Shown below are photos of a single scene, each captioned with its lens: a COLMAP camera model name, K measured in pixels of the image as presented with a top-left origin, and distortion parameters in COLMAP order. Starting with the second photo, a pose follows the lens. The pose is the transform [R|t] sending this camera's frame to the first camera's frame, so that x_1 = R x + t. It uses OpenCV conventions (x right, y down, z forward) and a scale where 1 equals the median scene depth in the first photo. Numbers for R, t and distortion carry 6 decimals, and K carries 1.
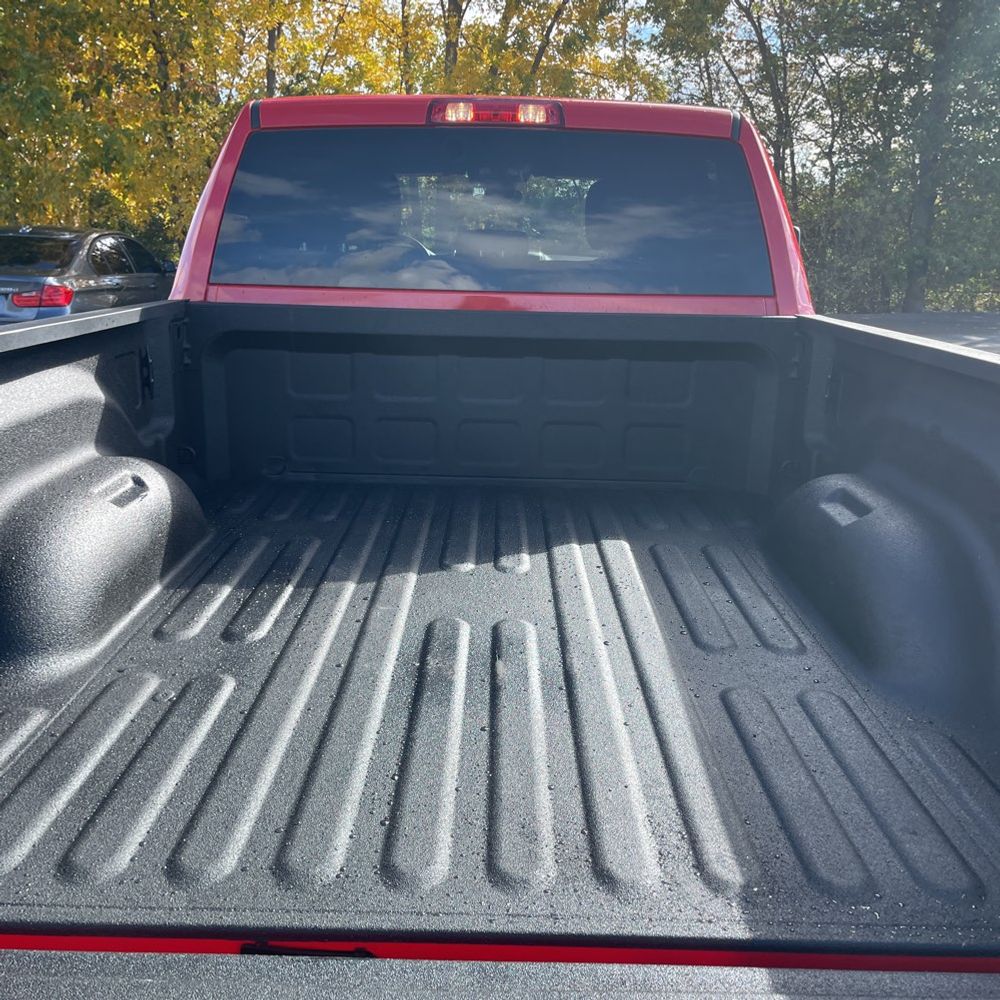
lens RADIAL K [[1040.7, 0, 482.7], [0, 1040.7, 511.3], [0, 0, 1]] dist [0.055673, -0.037446]
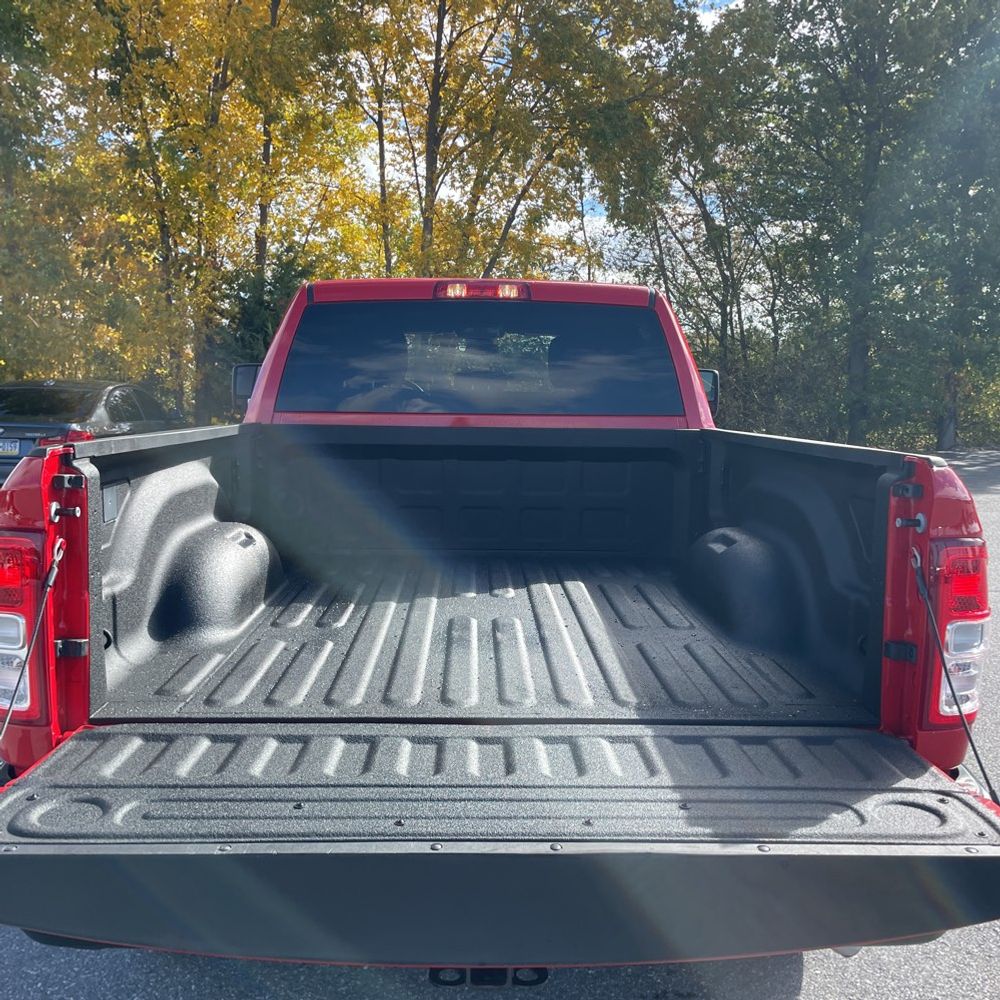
lens RADIAL K [[1040.7, 0, 482.7], [0, 1040.7, 511.3], [0, 0, 1]] dist [0.055673, -0.037446]
pose [[0.999568, -0.012389, 0.026642, -0.037110], [0.015986, 0.990113, -0.139356, 0.143942], [-0.024652, 0.139722, 0.989884, -0.457349]]
